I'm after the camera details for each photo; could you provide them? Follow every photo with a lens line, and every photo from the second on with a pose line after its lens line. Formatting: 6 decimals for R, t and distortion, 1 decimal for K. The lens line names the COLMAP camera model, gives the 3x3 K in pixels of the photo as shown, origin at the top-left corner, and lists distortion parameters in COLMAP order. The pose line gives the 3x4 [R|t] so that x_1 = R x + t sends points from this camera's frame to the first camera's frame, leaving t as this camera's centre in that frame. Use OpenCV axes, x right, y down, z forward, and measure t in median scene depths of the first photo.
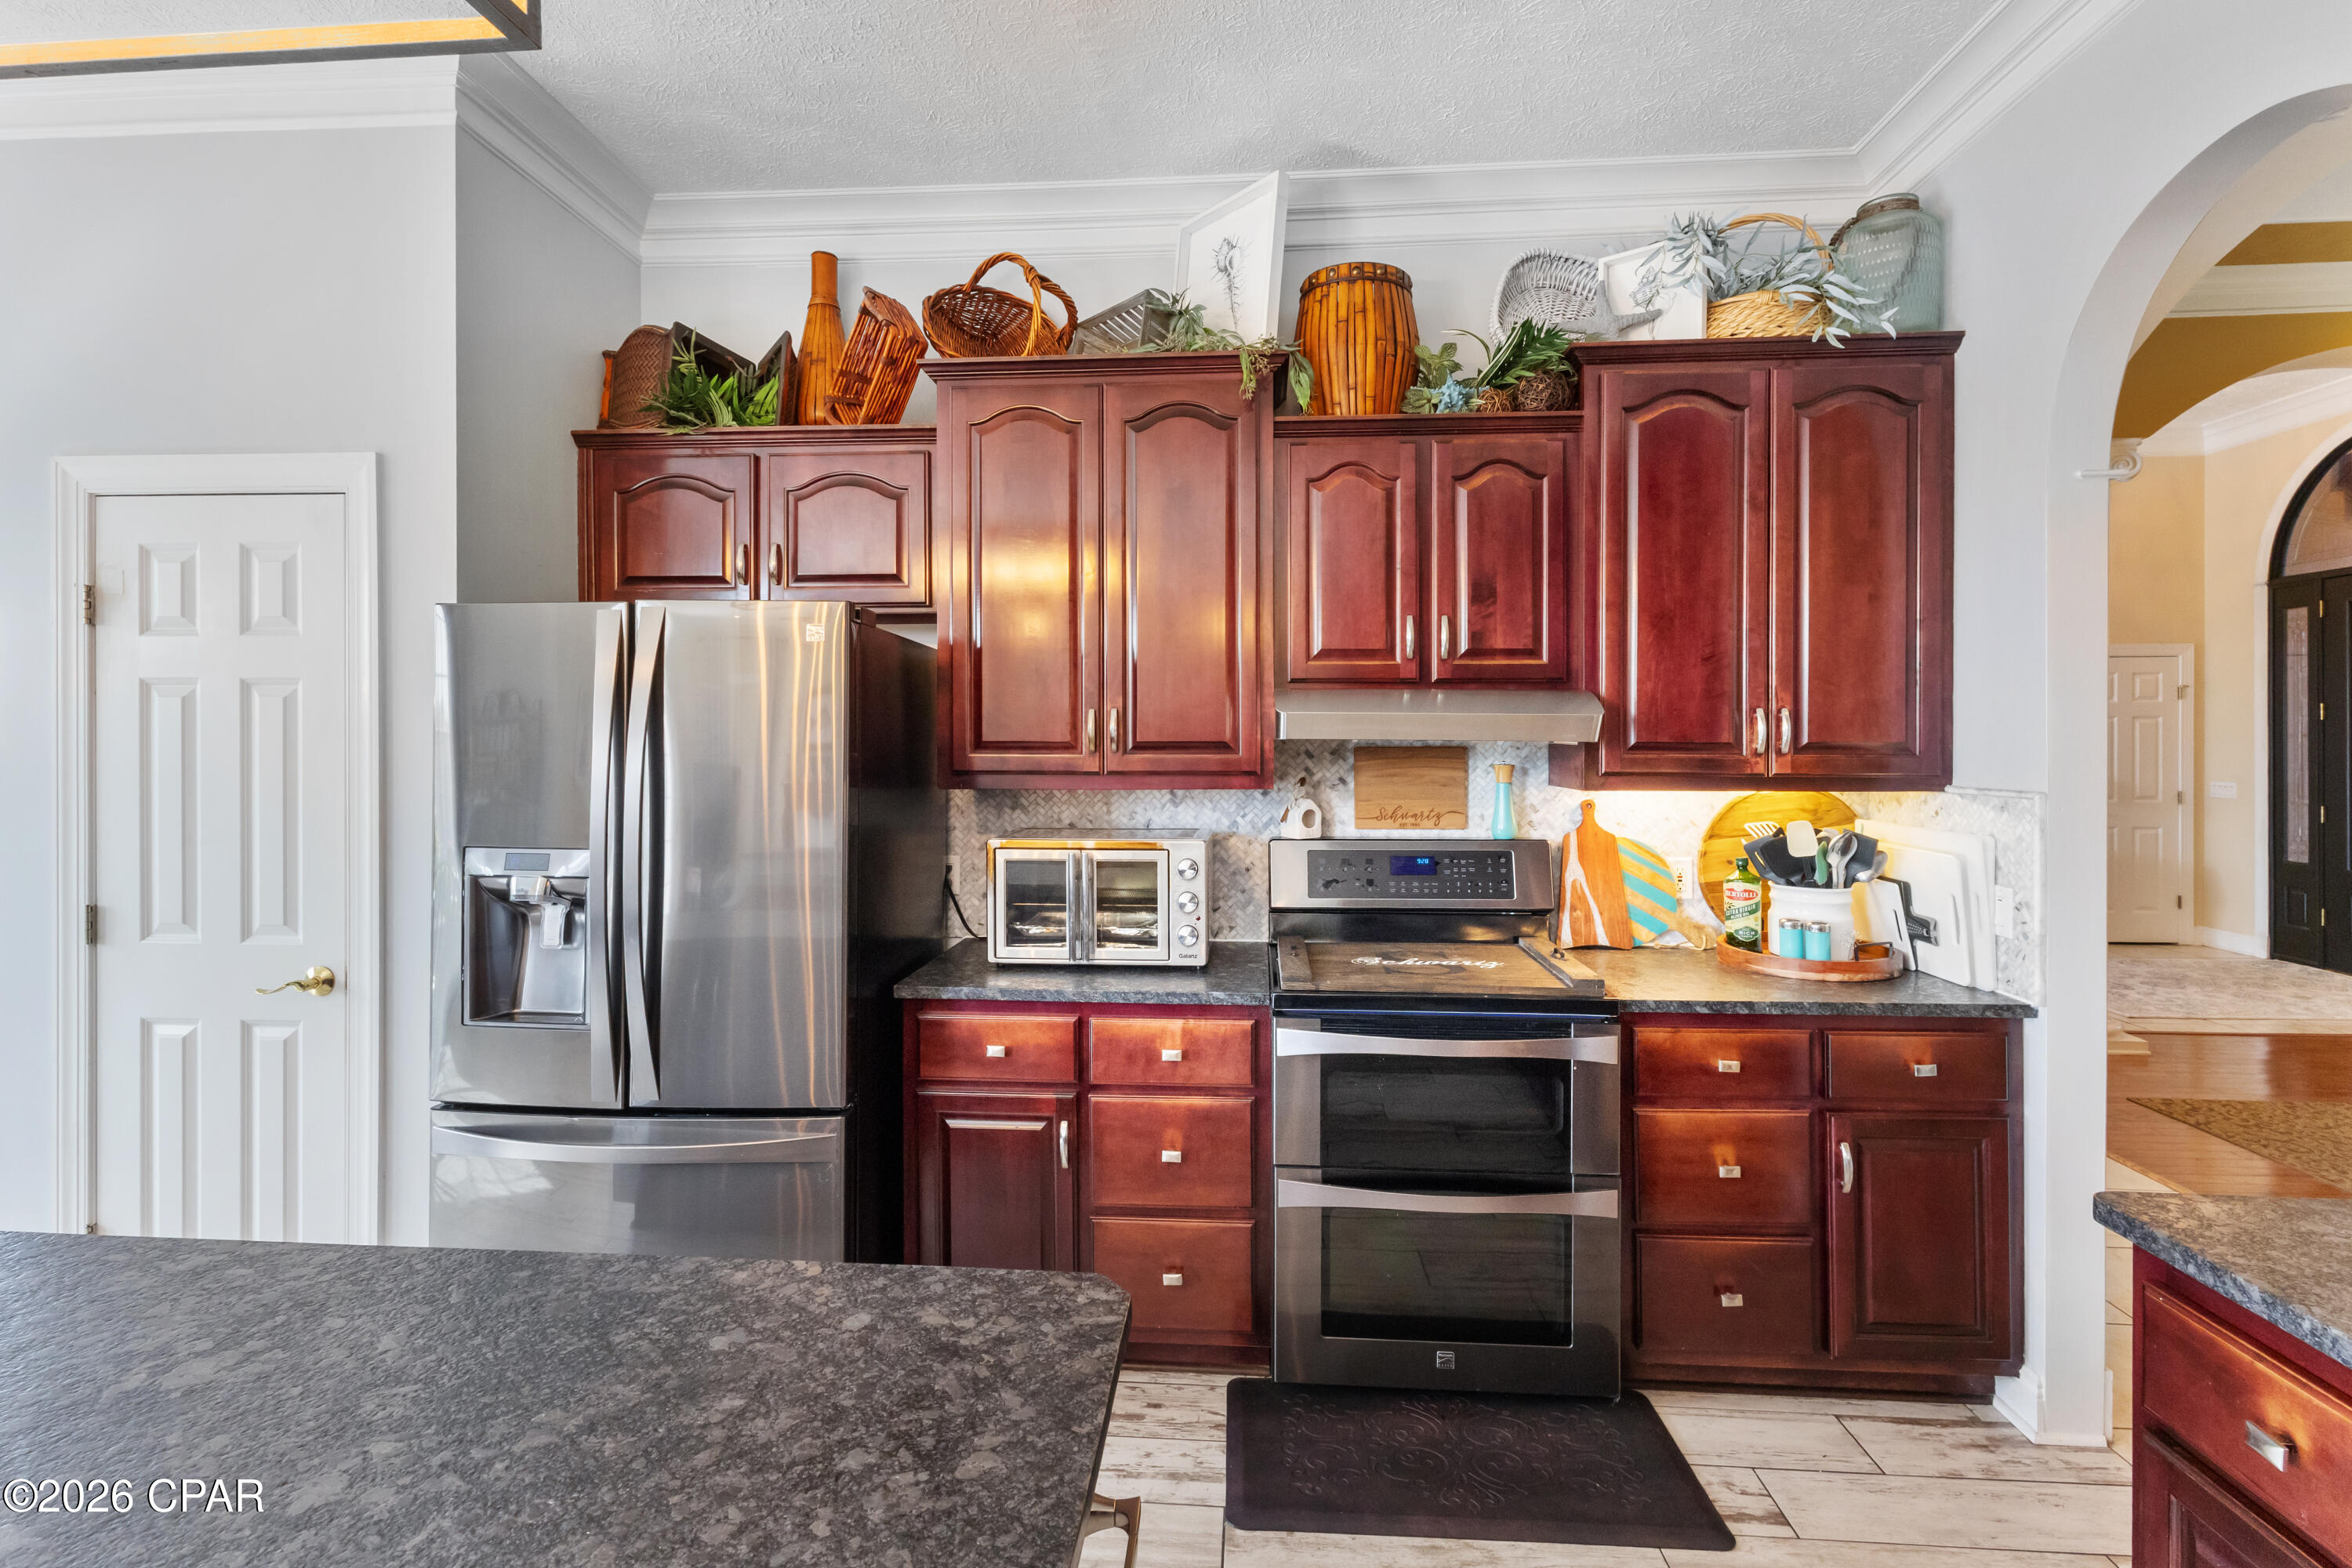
lens RADIAL K [[1124.7, 0, 1170.3], [0, 1124.7, 731.7], [0, 0, 1]] dist [0.004099, 0.000378]
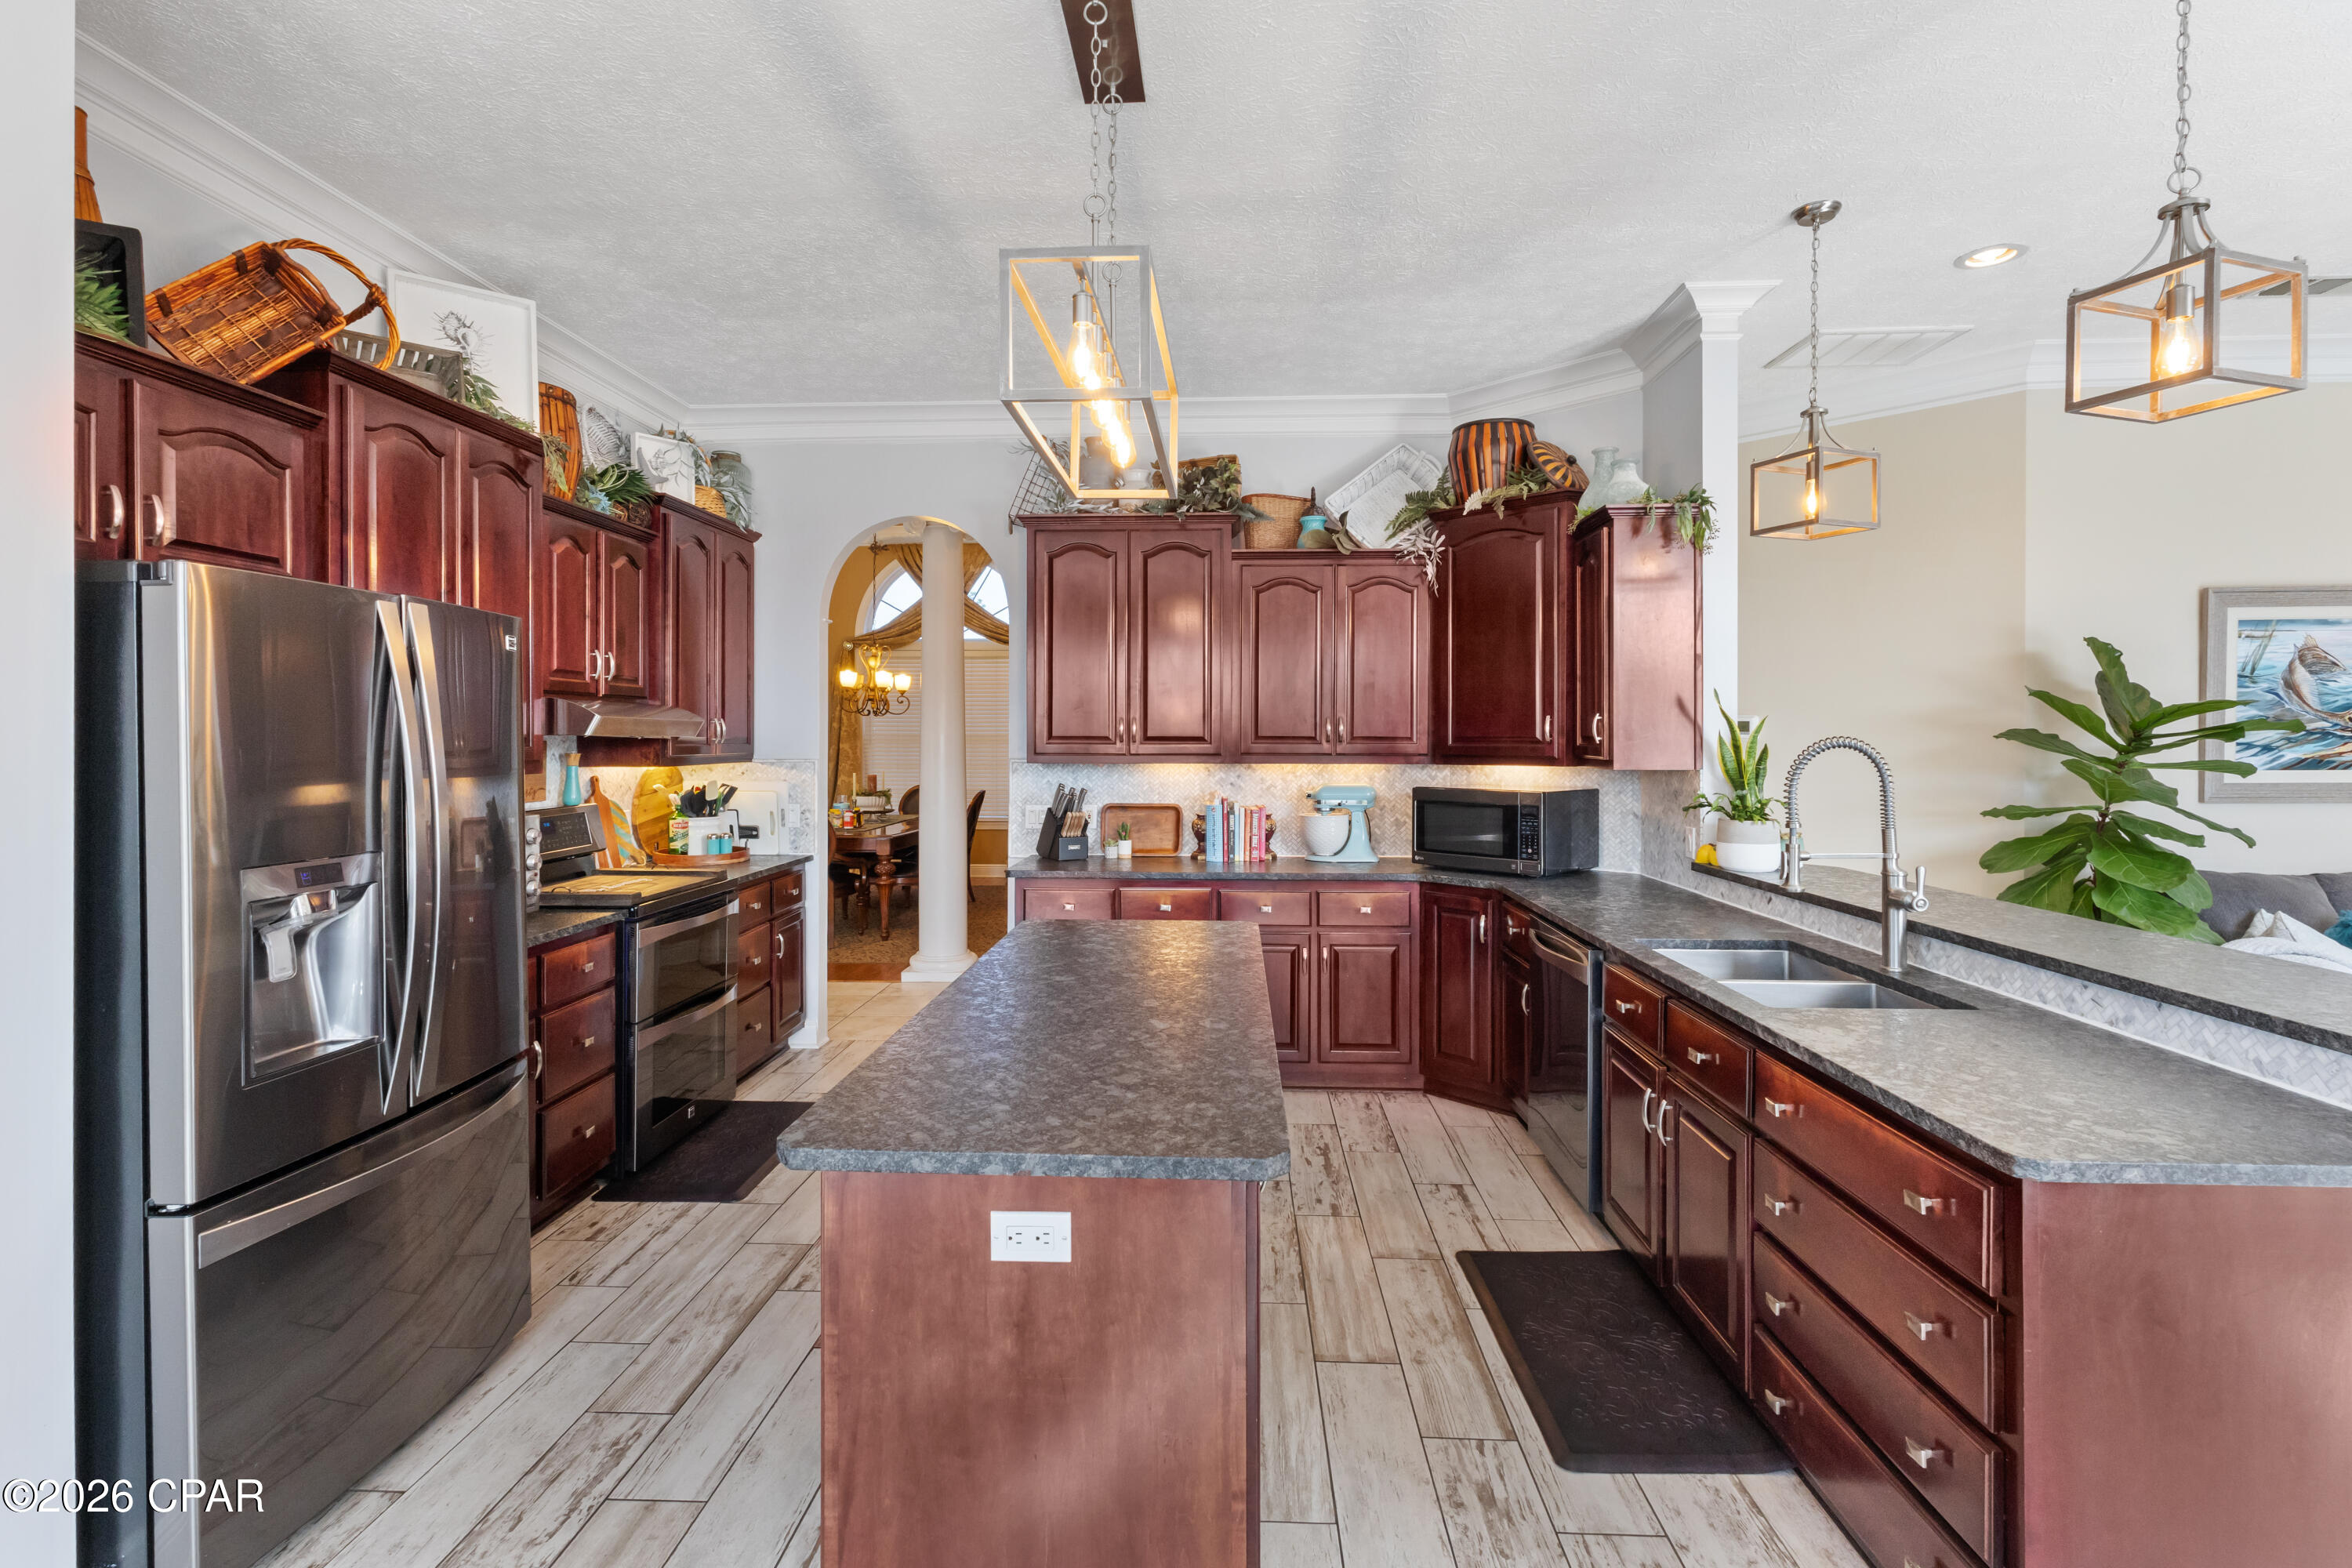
lens RADIAL K [[1124.7, 0, 1170.3], [0, 1124.7, 731.7], [0, 0, 1]] dist [0.004099, 0.000378]
pose [[-0.027640, 0.000557, 0.999618, -1.306234], [-0.007884, 0.999969, -0.000775, -0.004589], [-0.999587, -0.007902, -0.027635, 0.317477]]
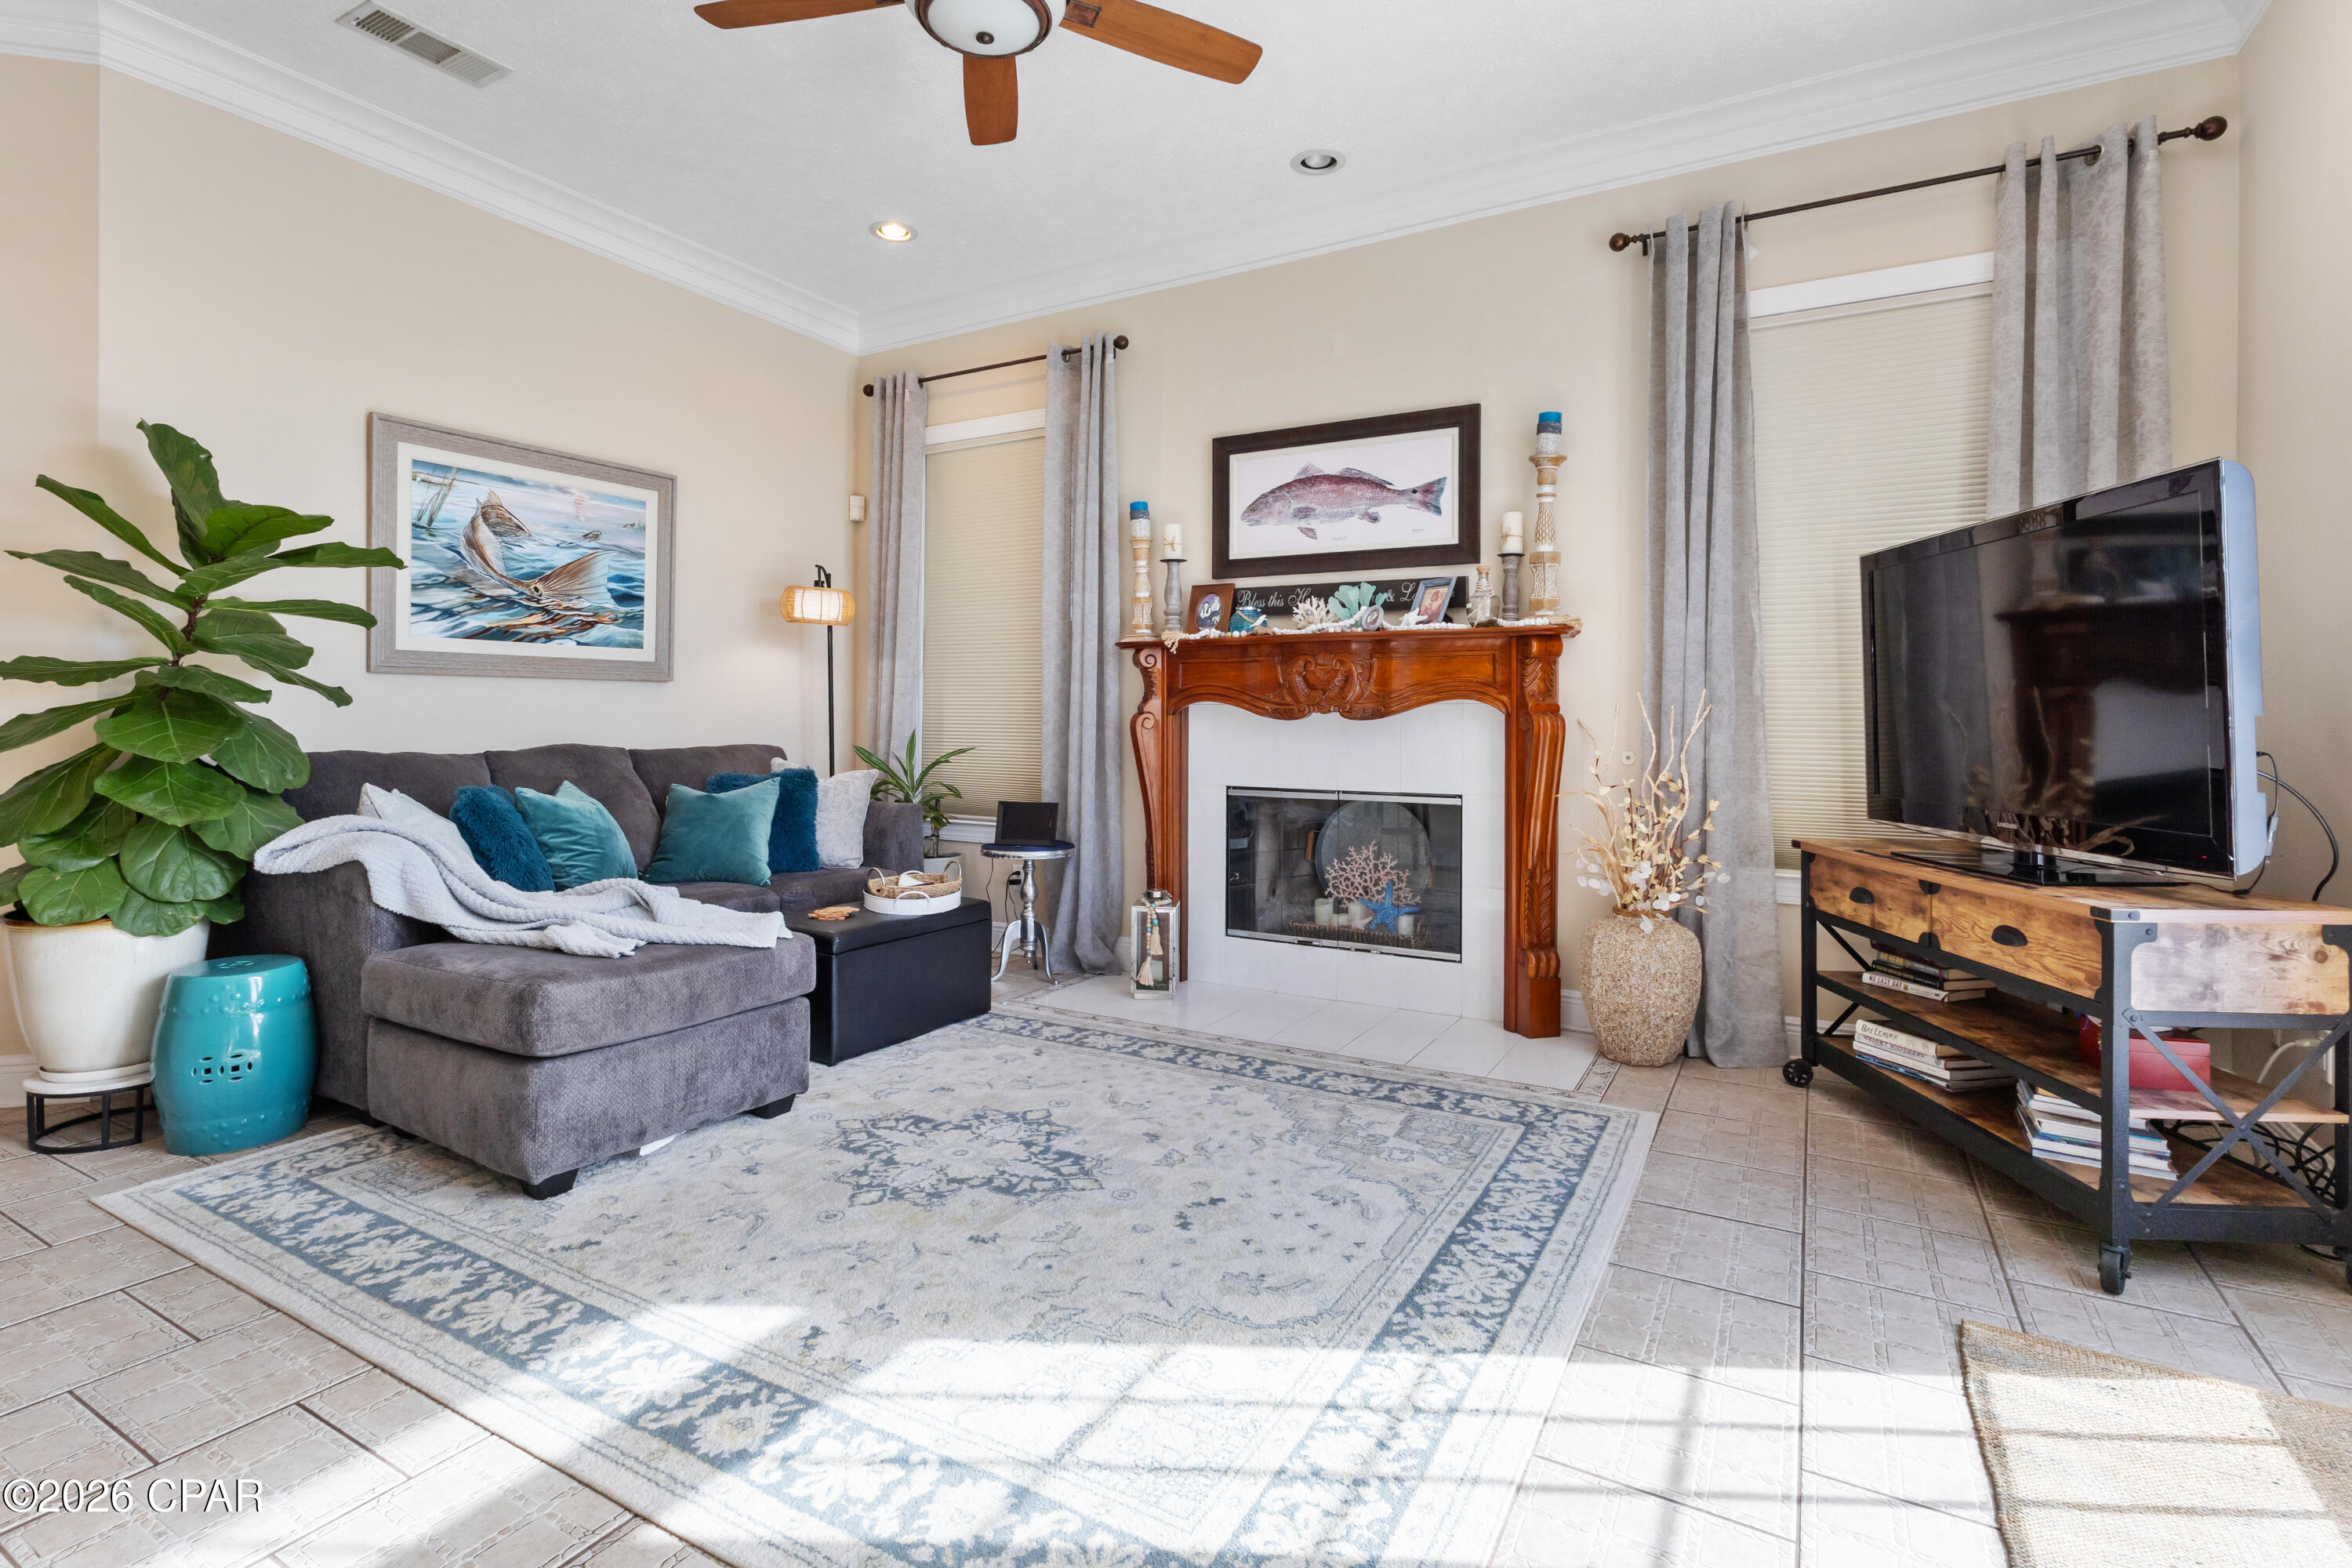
lens RADIAL K [[1124.7, 0, 1170.3], [0, 1124.7, 731.7], [0, 0, 1]] dist [0.004099, 0.000378]
pose [[-0.900550, -0.013152, 0.434553, -1.166692], [-0.012907, 0.999911, 0.003515, 0.144080], [-0.434560, -0.002443, -0.900640, -0.443040]]
